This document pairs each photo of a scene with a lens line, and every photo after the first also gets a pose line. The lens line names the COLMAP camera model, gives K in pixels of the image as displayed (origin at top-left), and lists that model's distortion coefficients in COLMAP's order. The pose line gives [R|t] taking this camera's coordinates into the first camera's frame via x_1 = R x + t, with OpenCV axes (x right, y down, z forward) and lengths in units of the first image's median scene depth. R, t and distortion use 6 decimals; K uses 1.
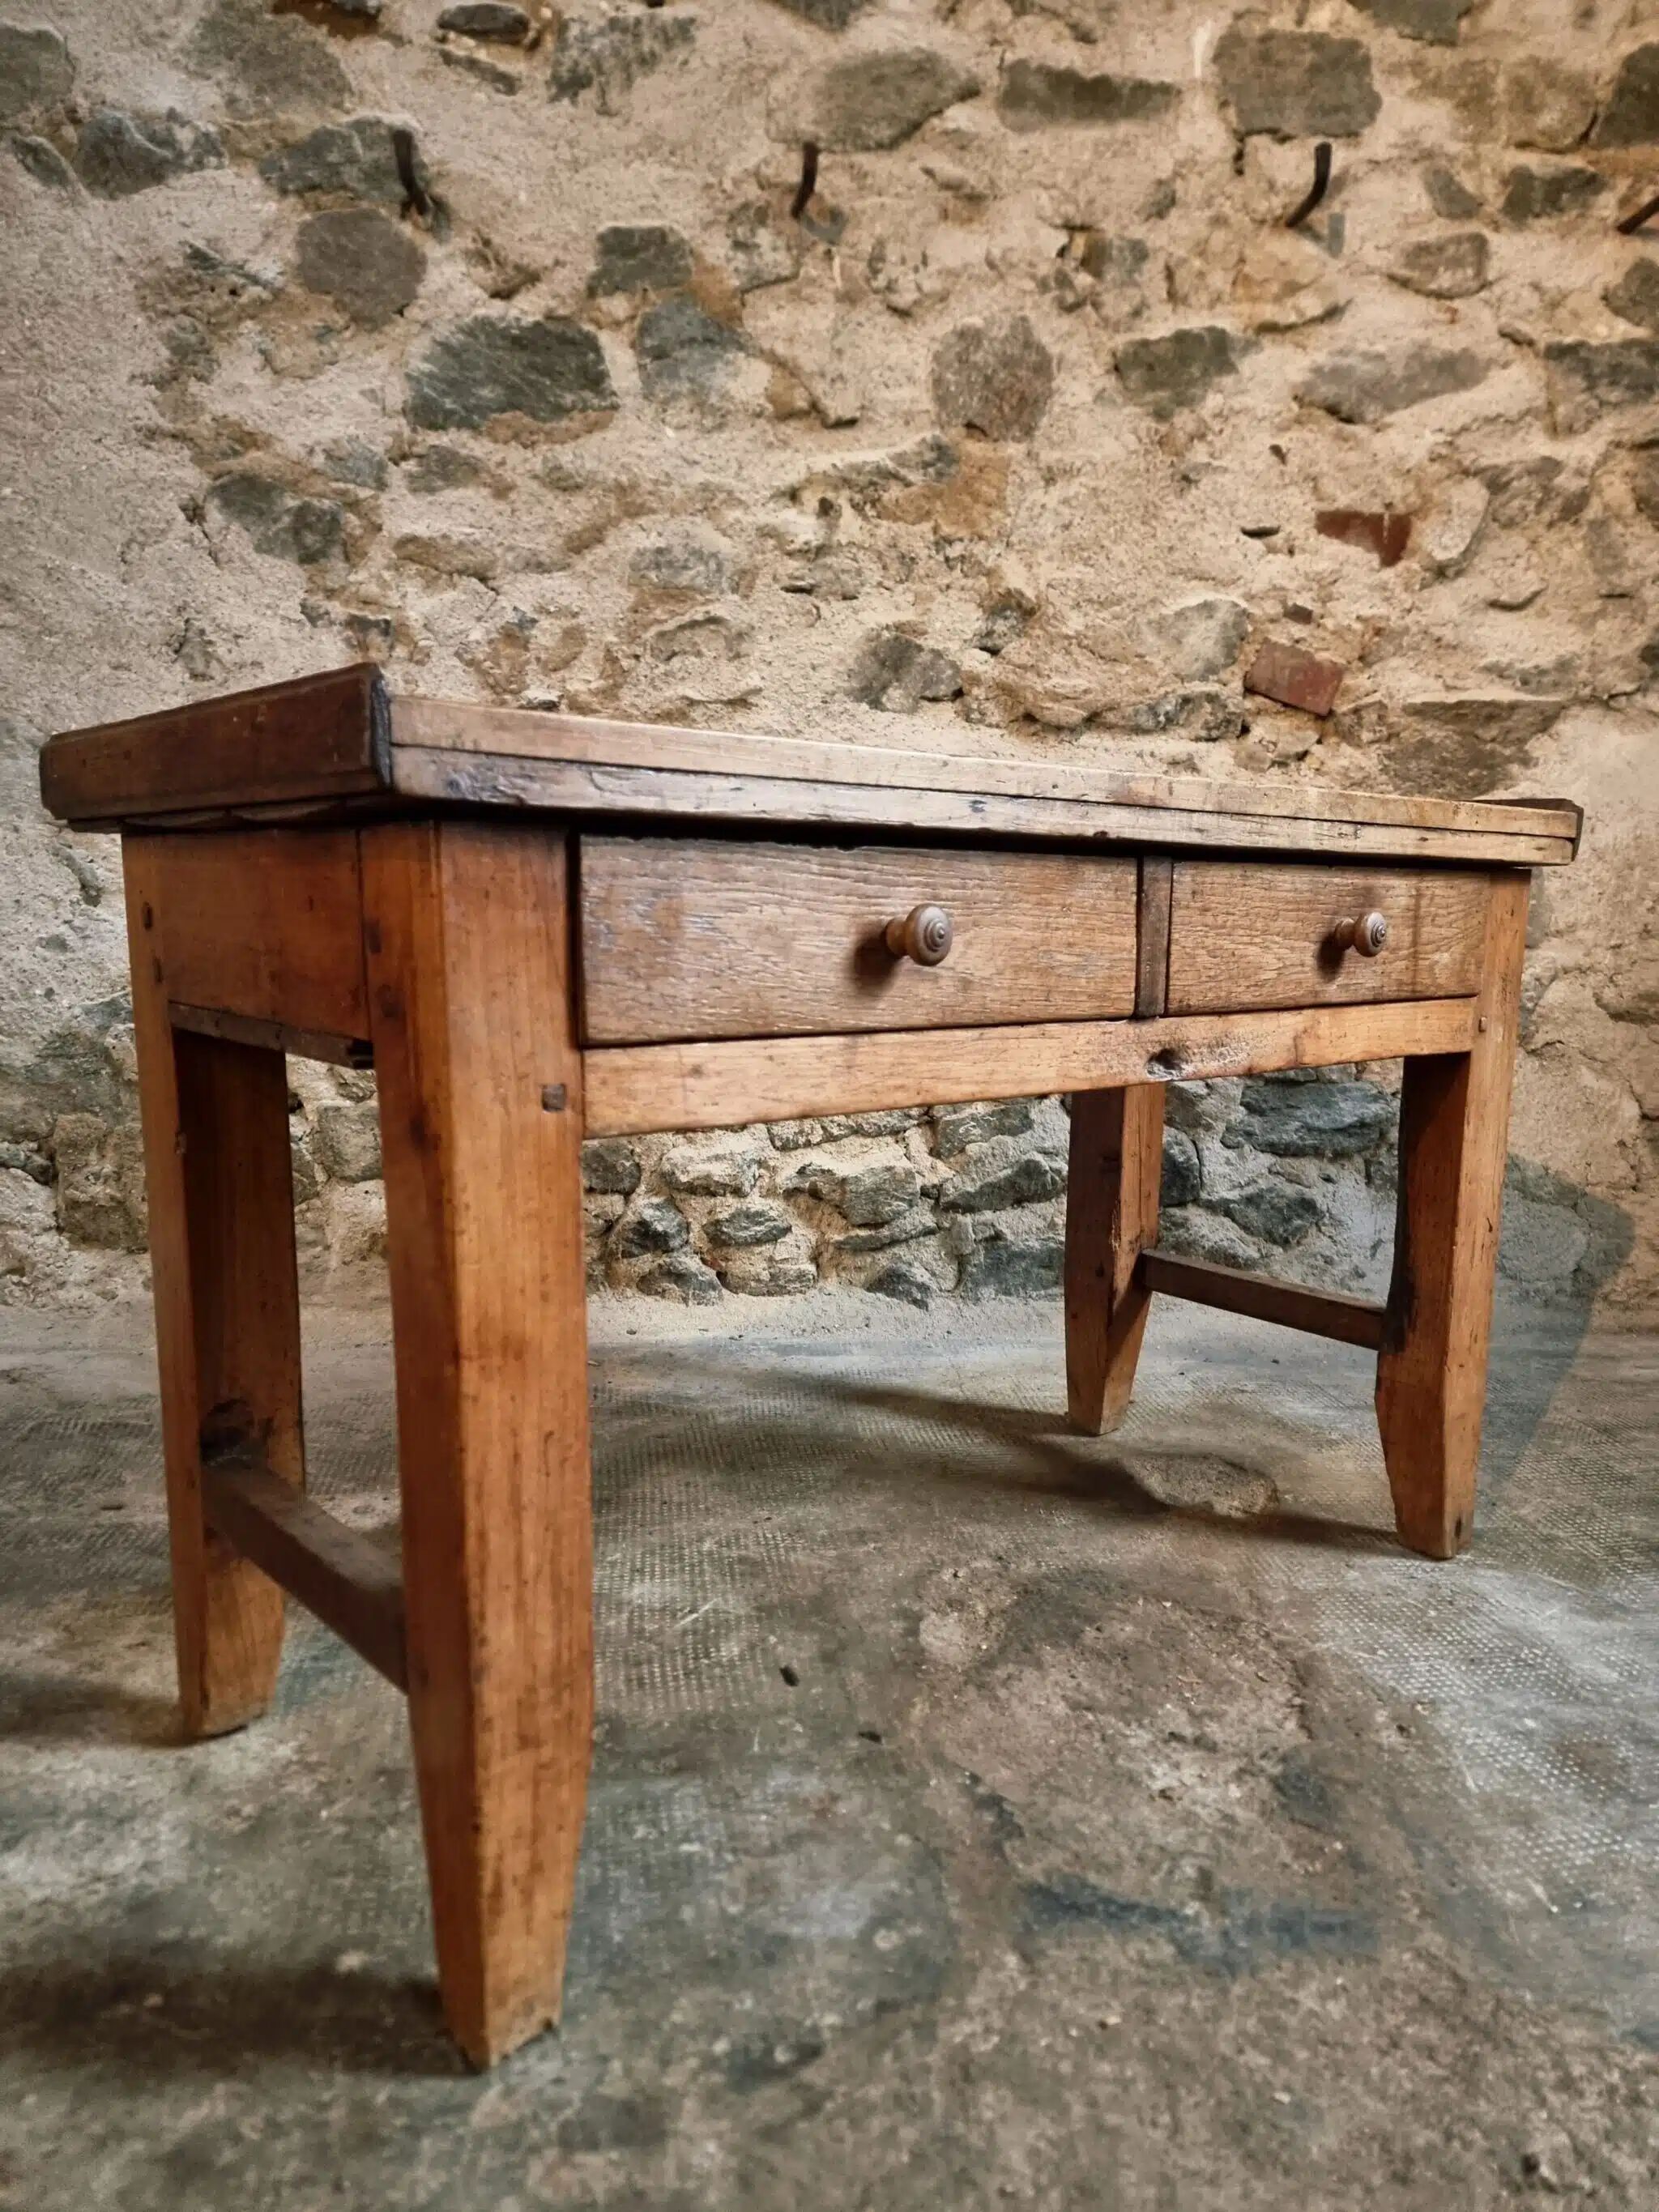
lens RADIAL K [[1523.4, 0, 830.4], [0, 1523.4, 1143.5], [0, 0, 1]] dist [0.064791, -0.056126]
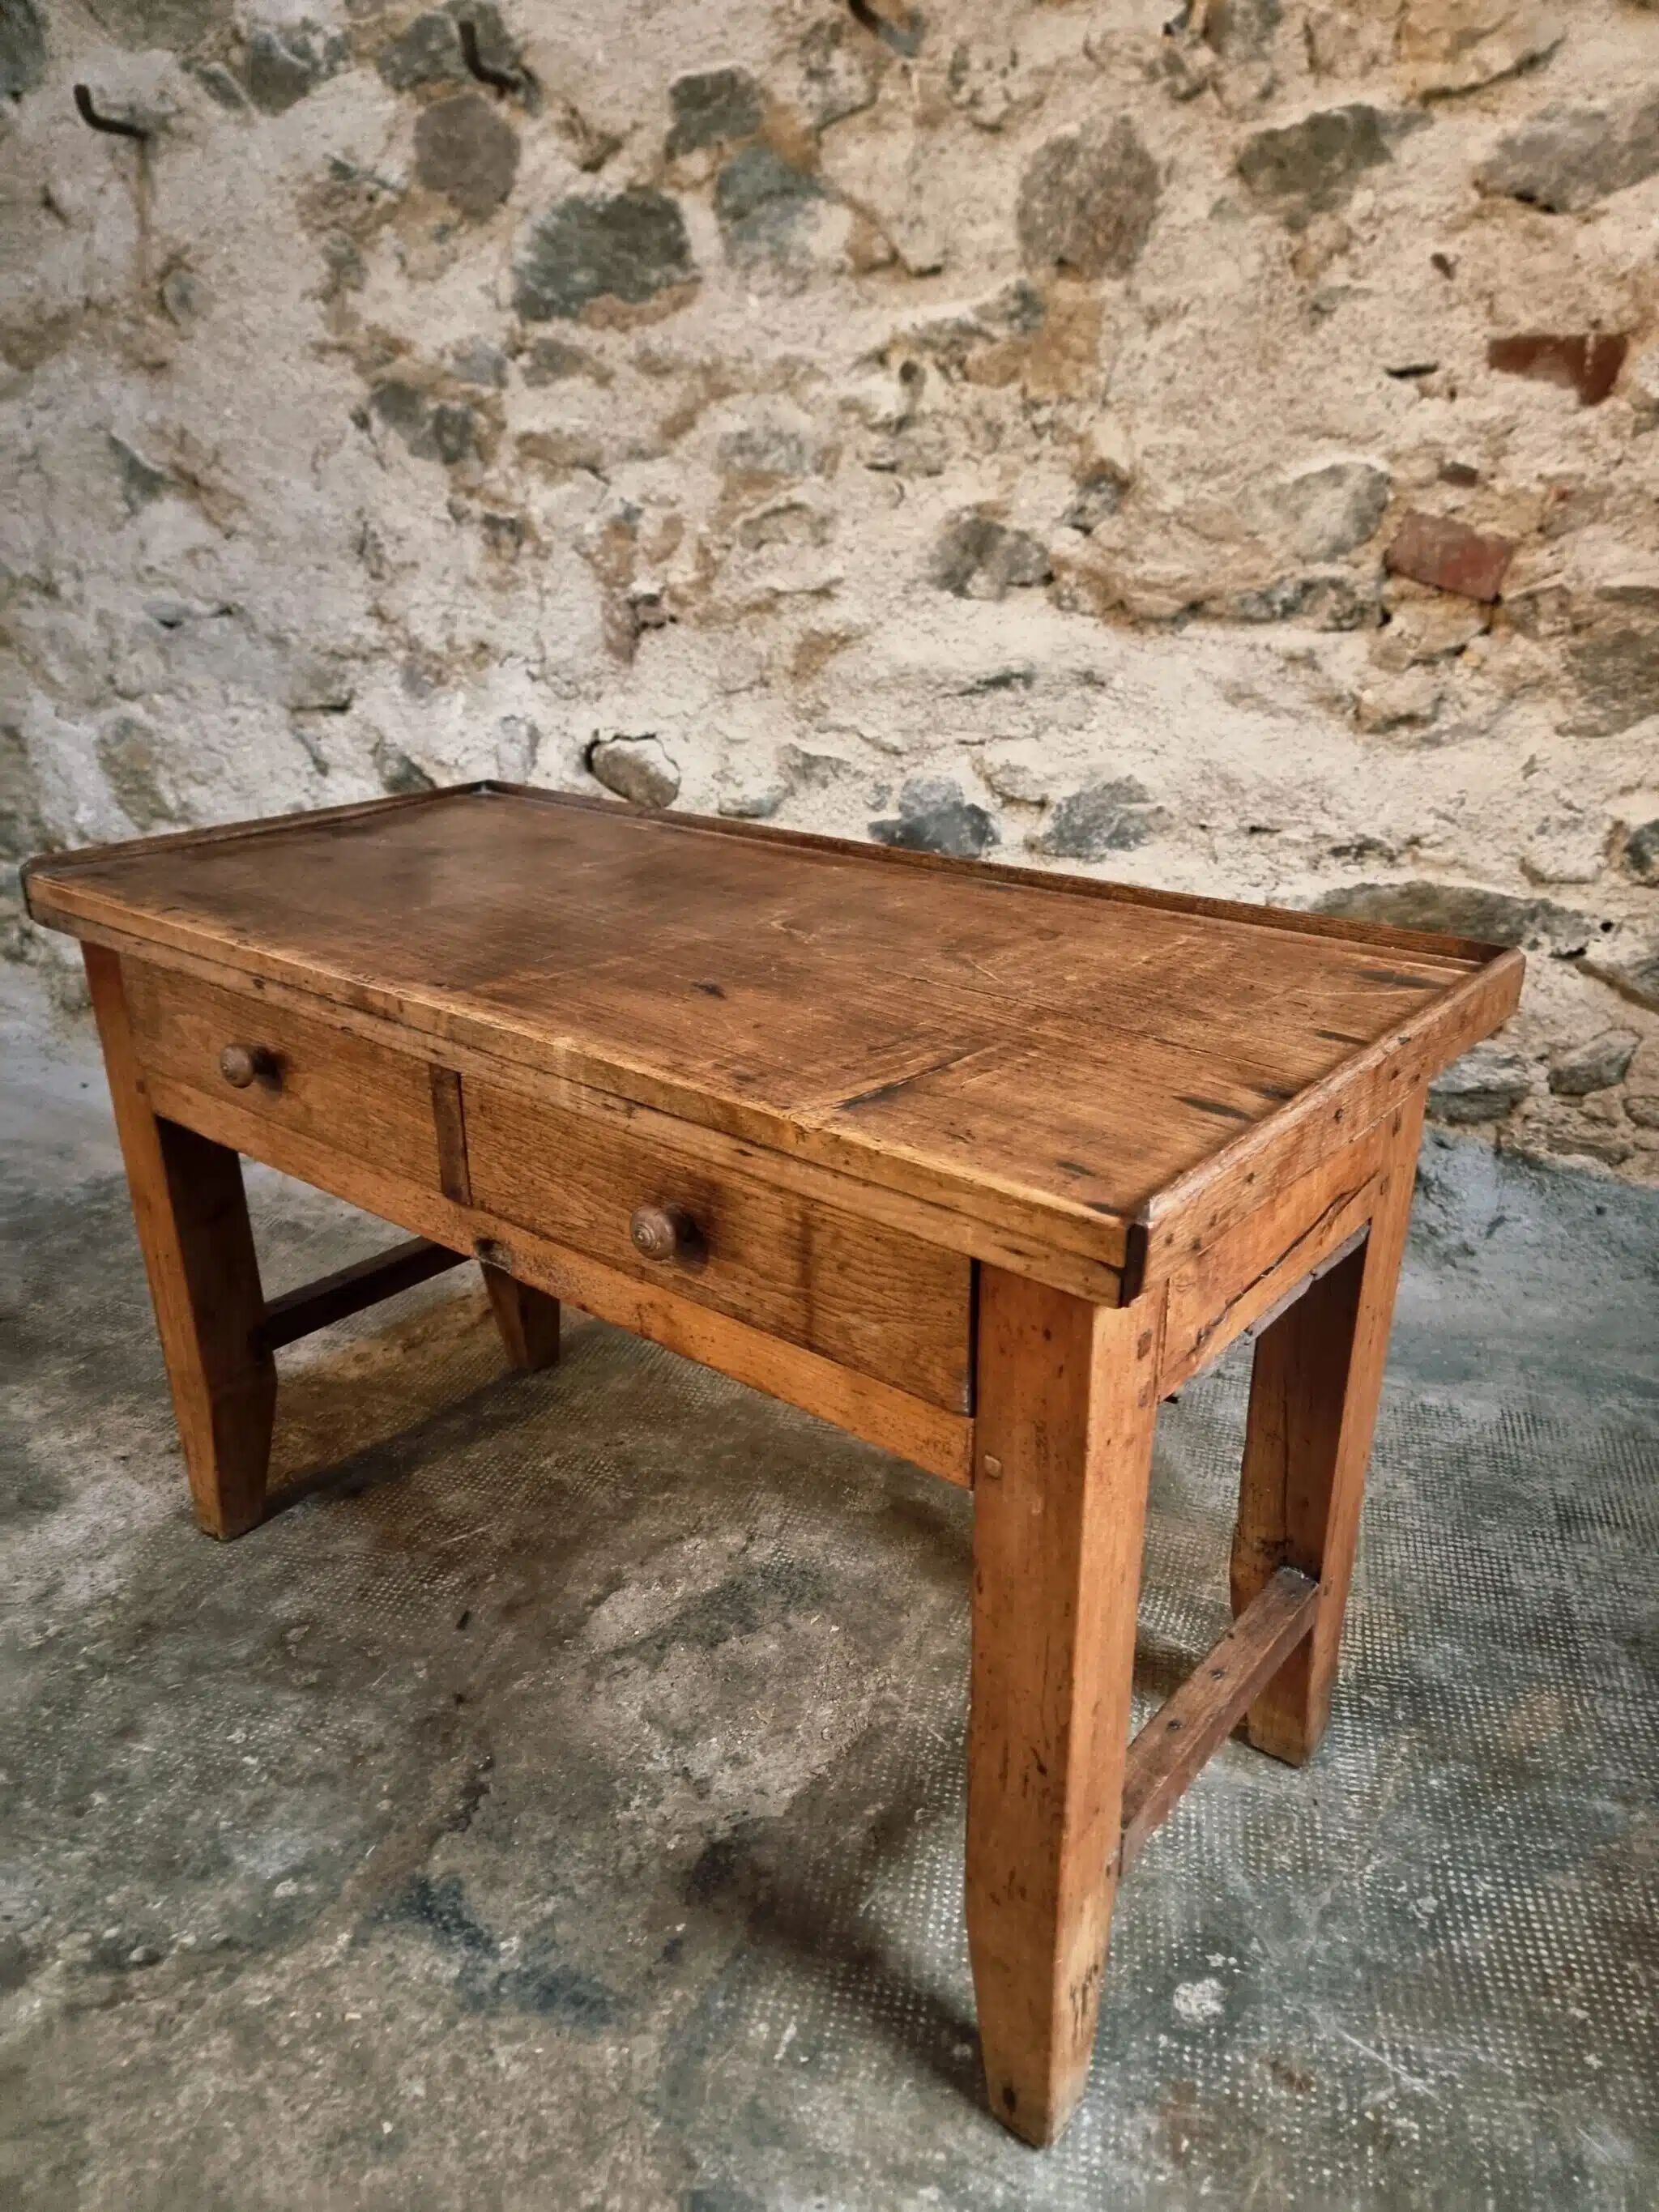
lens RADIAL K [[1528.6, 0, 842.0], [0, 1528.6, 1136.0], [0, 0, 1]] dist [0.057880, -0.052989]
pose [[0.899259, 0.148857, -0.411309, 0.410120], [-0.043600, 0.966134, 0.254332, -0.207890], [0.435238, -0.210777, 0.875295, 0.081984]]
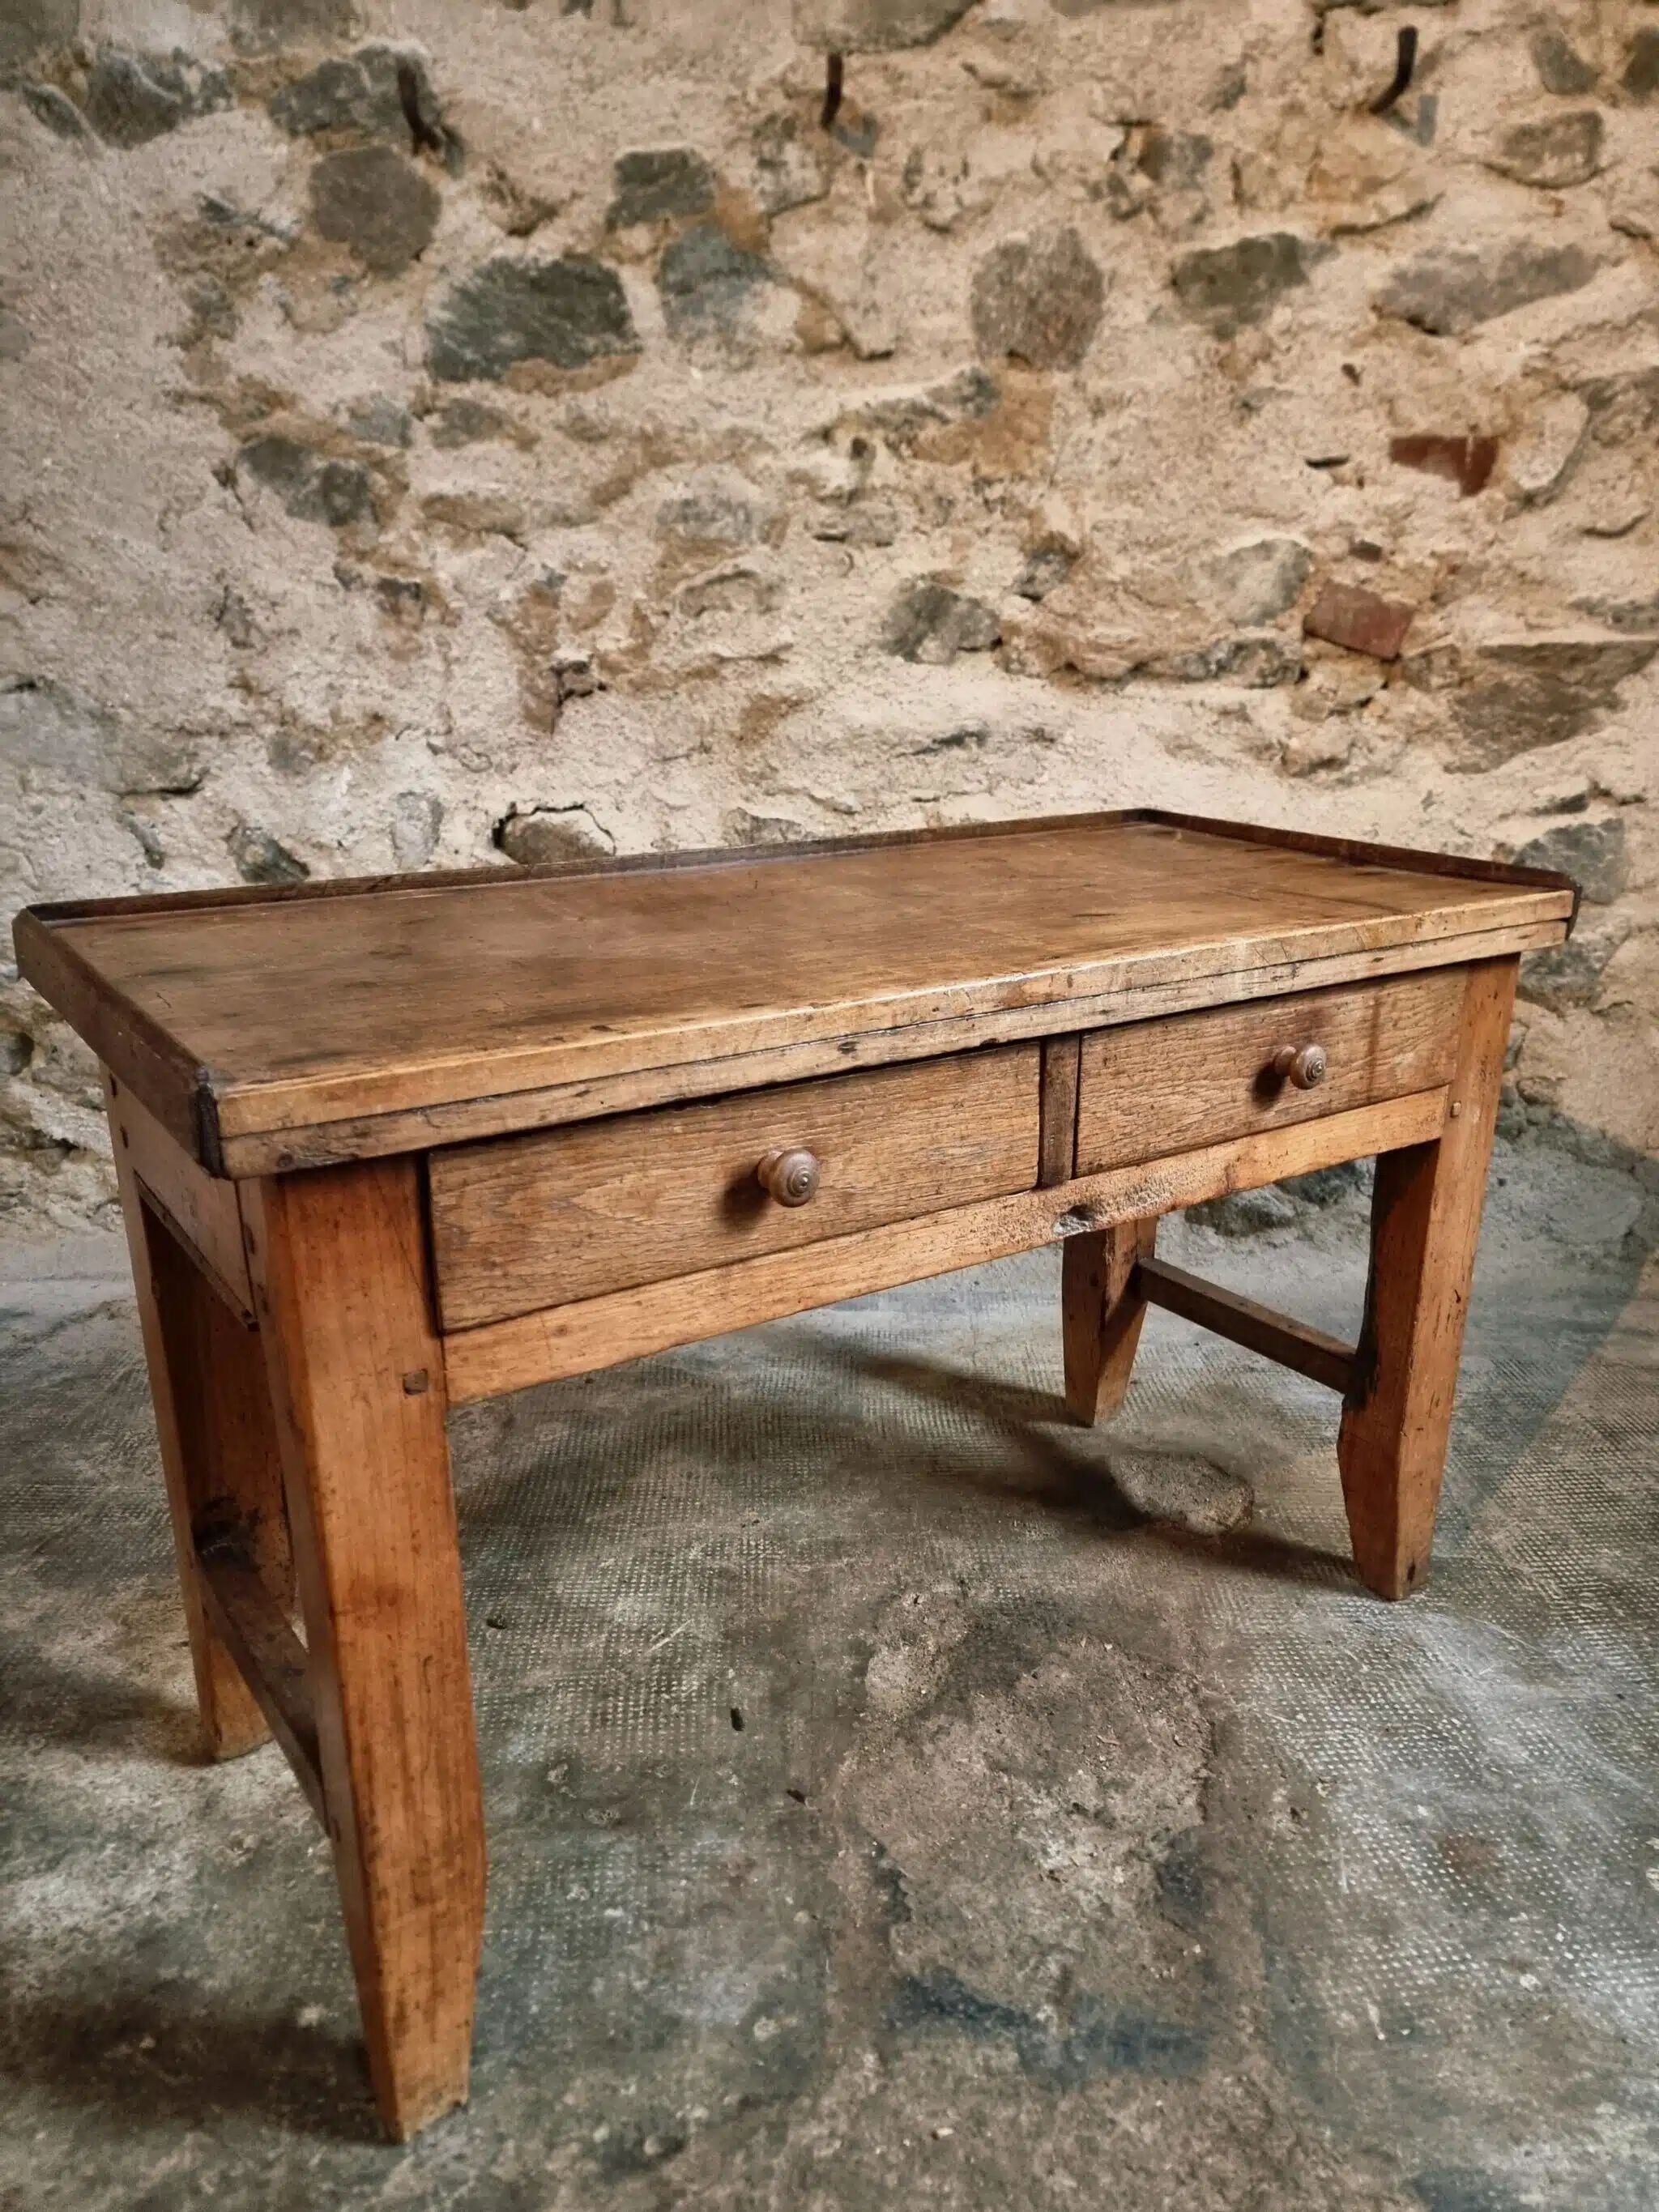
lens RADIAL K [[1526.6, 0, 819.1], [0, 1526.6, 1135.8], [0, 0, 1]] dist [0.063202, -0.057025]
pose [[0.994429, 0.021756, -0.103135, 0.080894], [-0.005597, 0.987986, 0.154443, -0.140699], [0.105256, -0.153005, 0.982604, -0.008940]]
